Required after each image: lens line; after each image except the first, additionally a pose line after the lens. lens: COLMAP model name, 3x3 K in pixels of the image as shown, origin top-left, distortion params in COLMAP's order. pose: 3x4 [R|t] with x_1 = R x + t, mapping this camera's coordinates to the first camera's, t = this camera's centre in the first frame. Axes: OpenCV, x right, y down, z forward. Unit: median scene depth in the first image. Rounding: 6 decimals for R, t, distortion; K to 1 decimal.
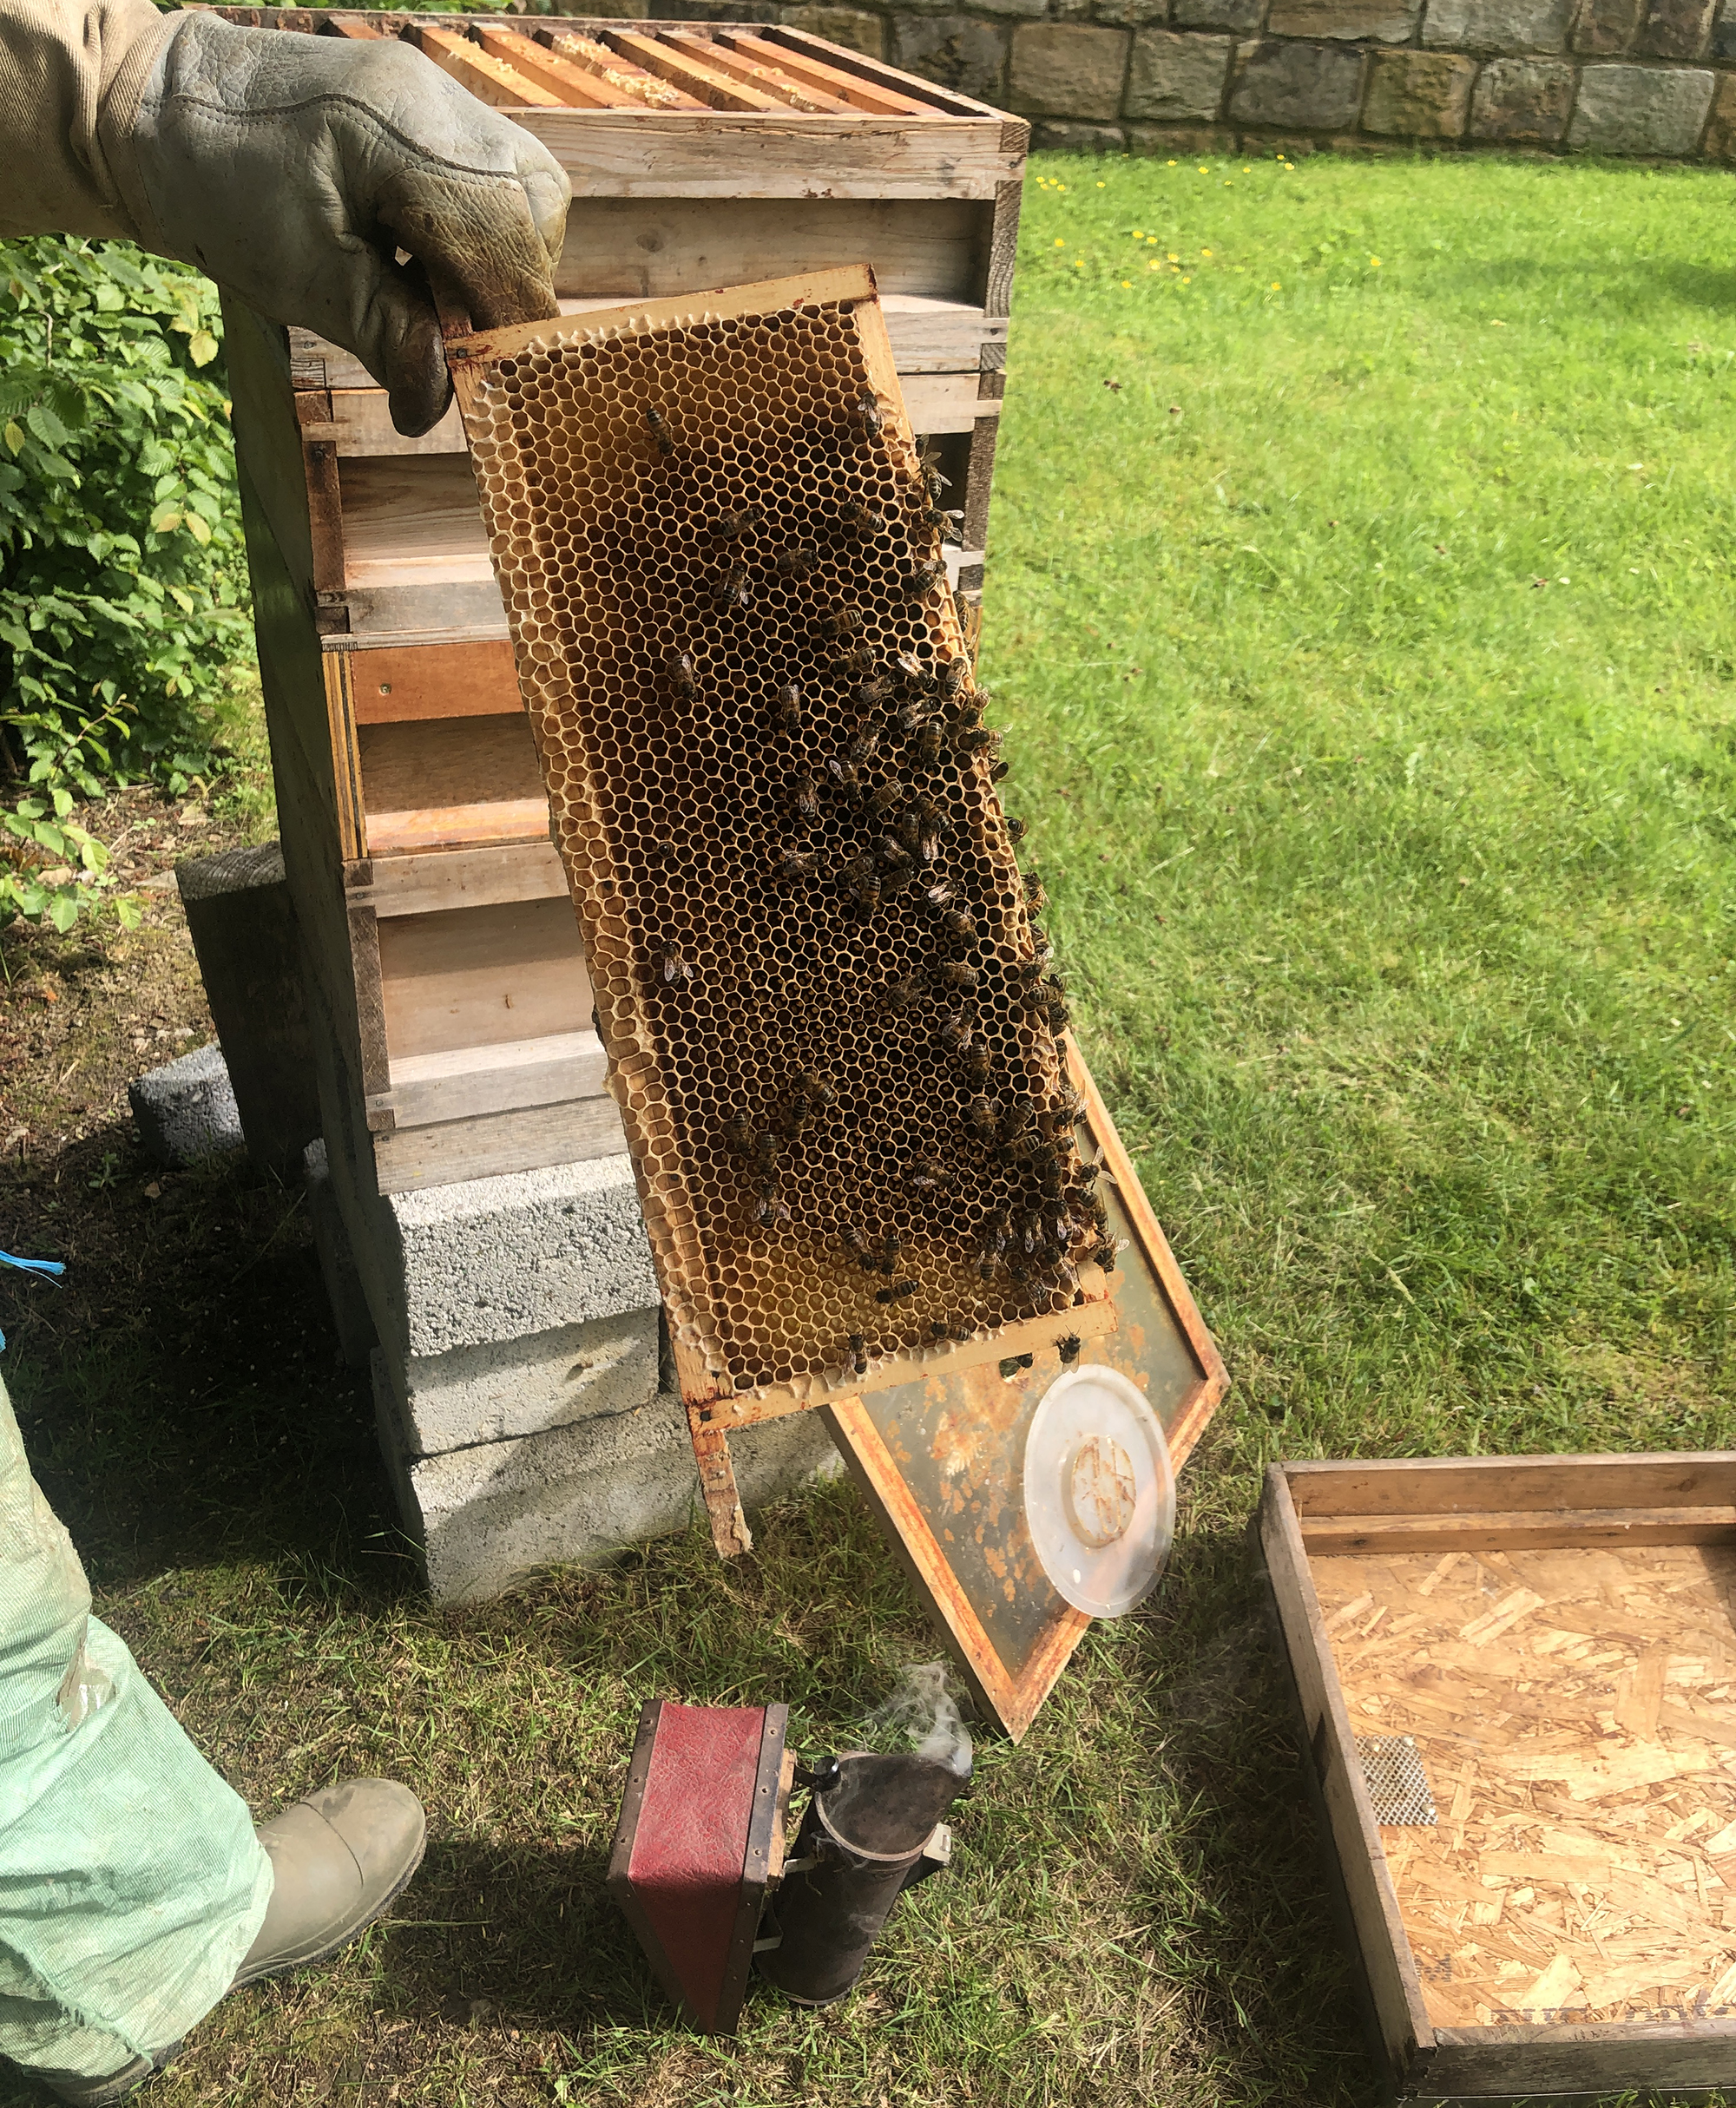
lens RADIAL K [[1912.8, 0, 742.0], [0, 1912.8, 1132.0], [0, 0, 1]] dist [0.059267, -0.097395]
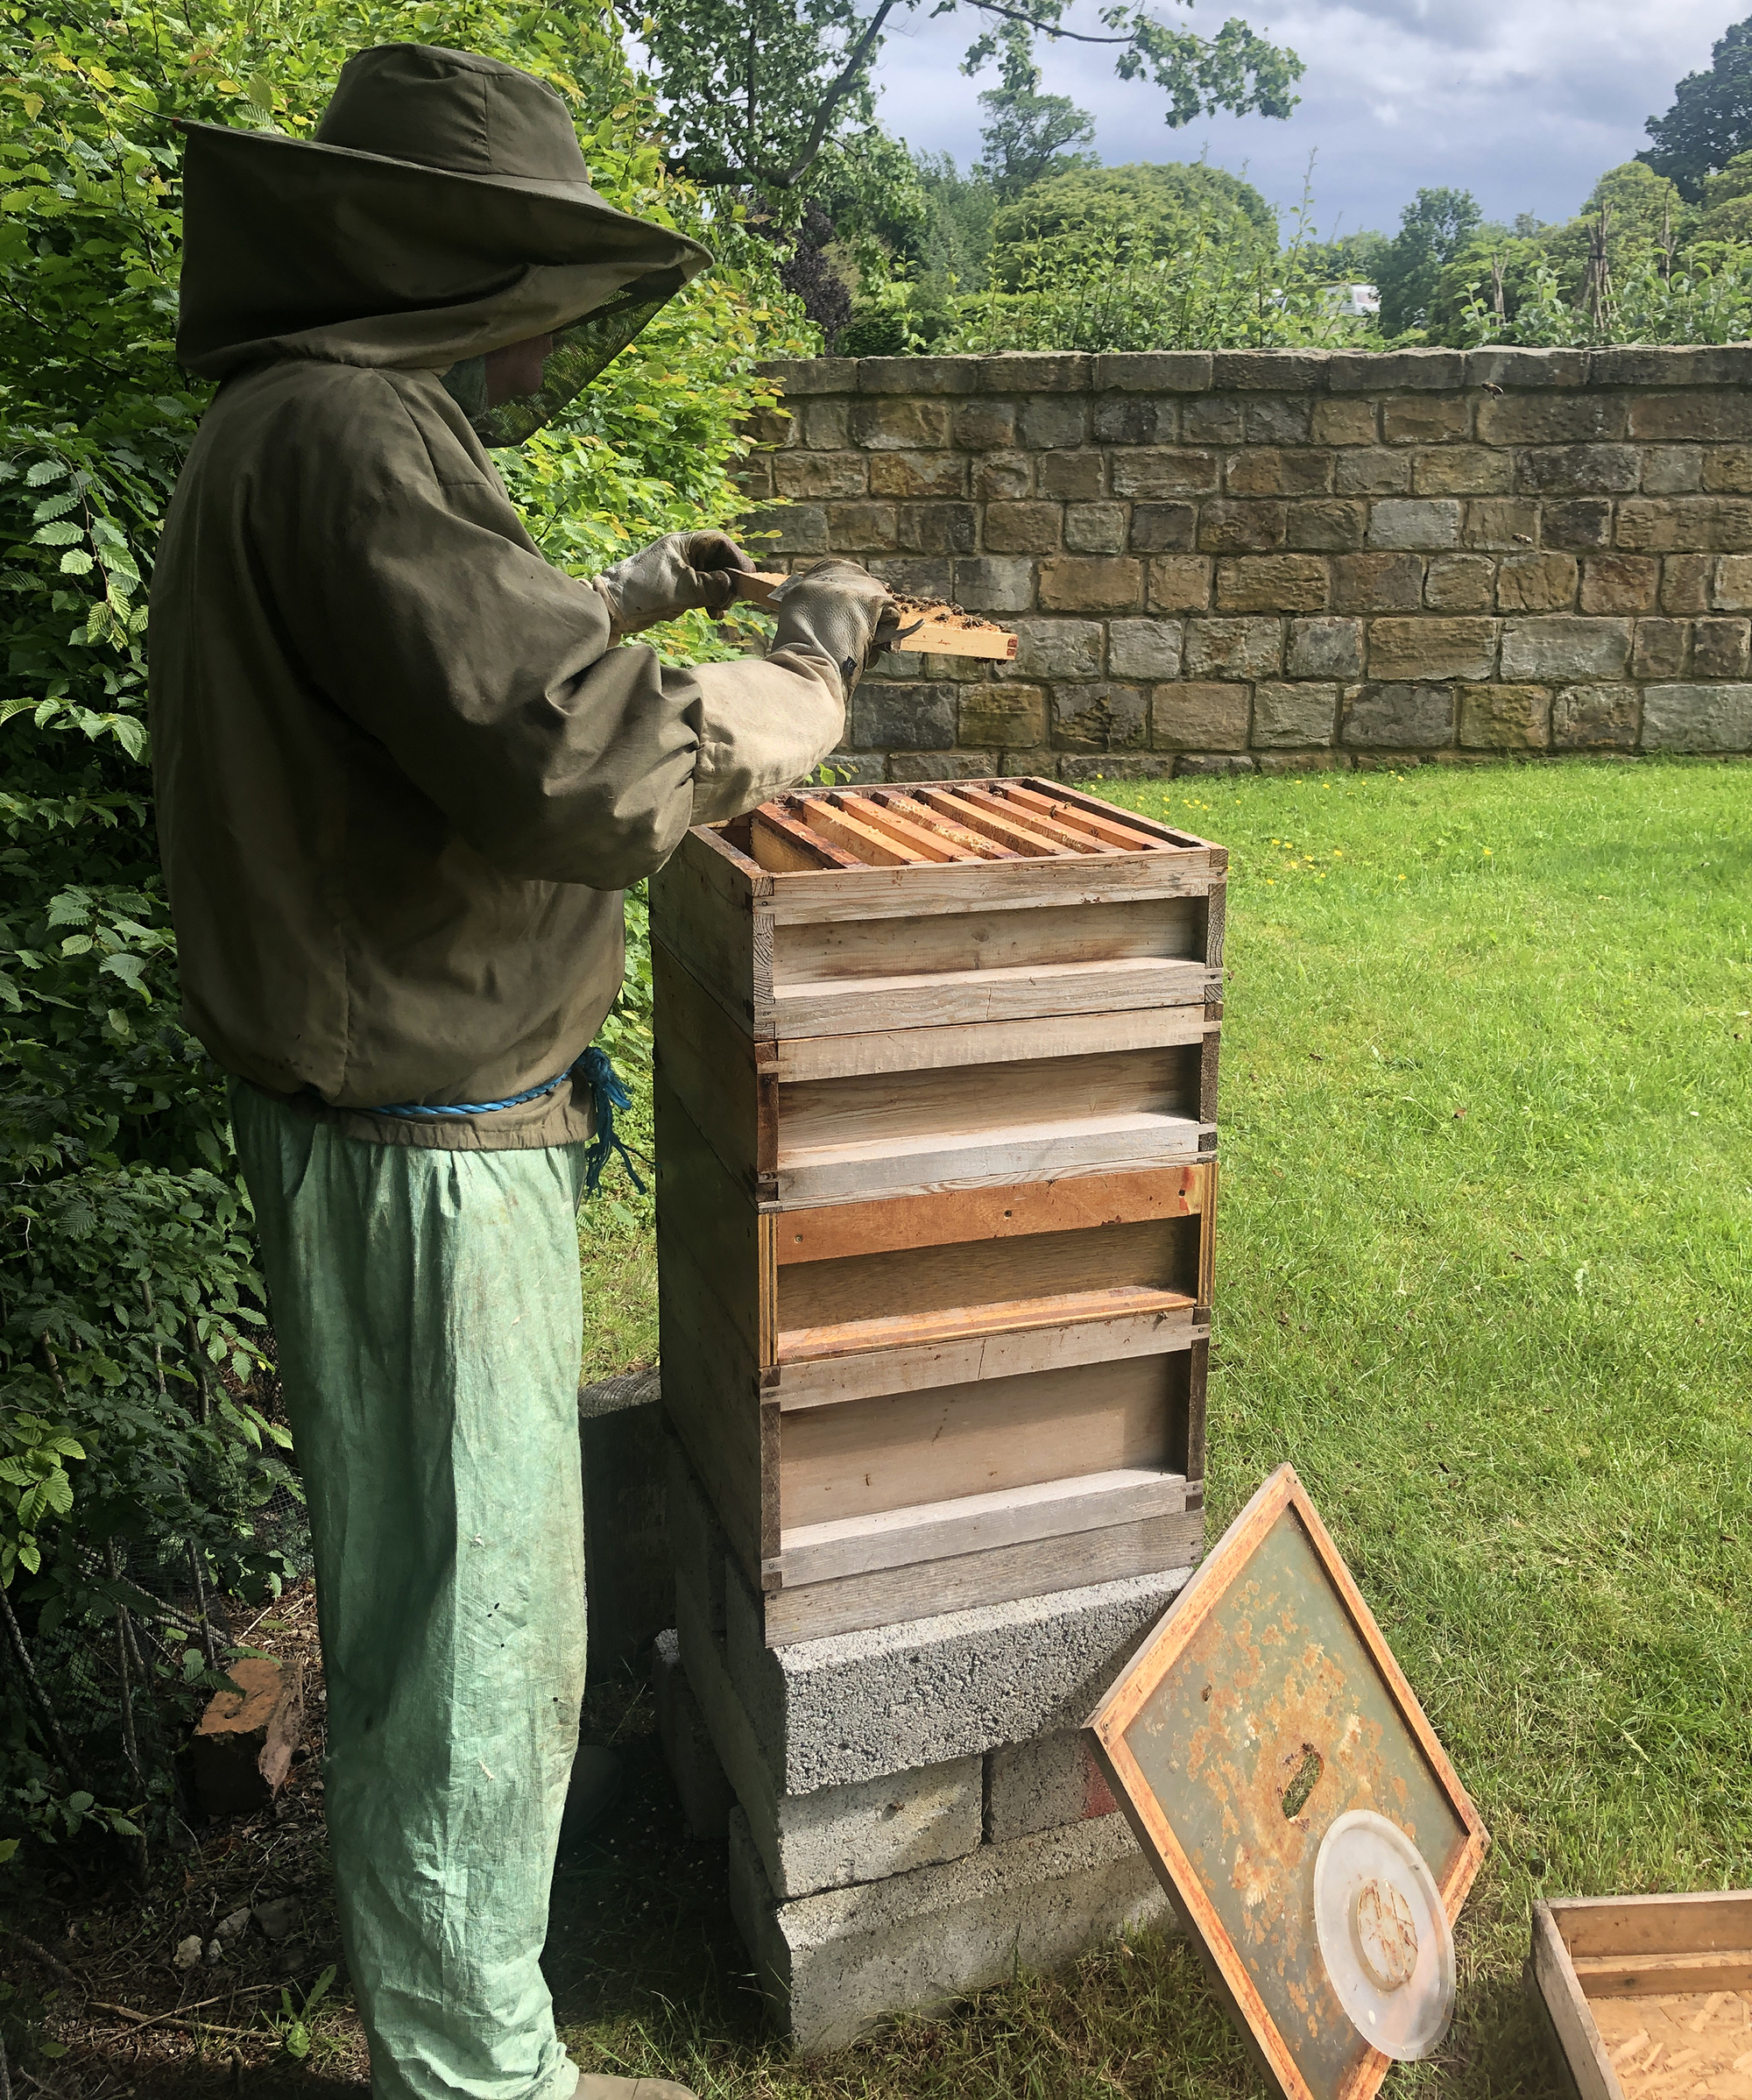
lens RADIAL K [[1917.3, 0, 876.0], [0, 1917.3, 1050.0], [0, 0, 1]] dist [0.012153, -0.011680]
pose [[0.998802, -0.044131, -0.021145, -0.041454], [0.035007, 0.946301, -0.321386, 0.037232], [0.034193, 0.320261, 0.946712, -0.151467]]
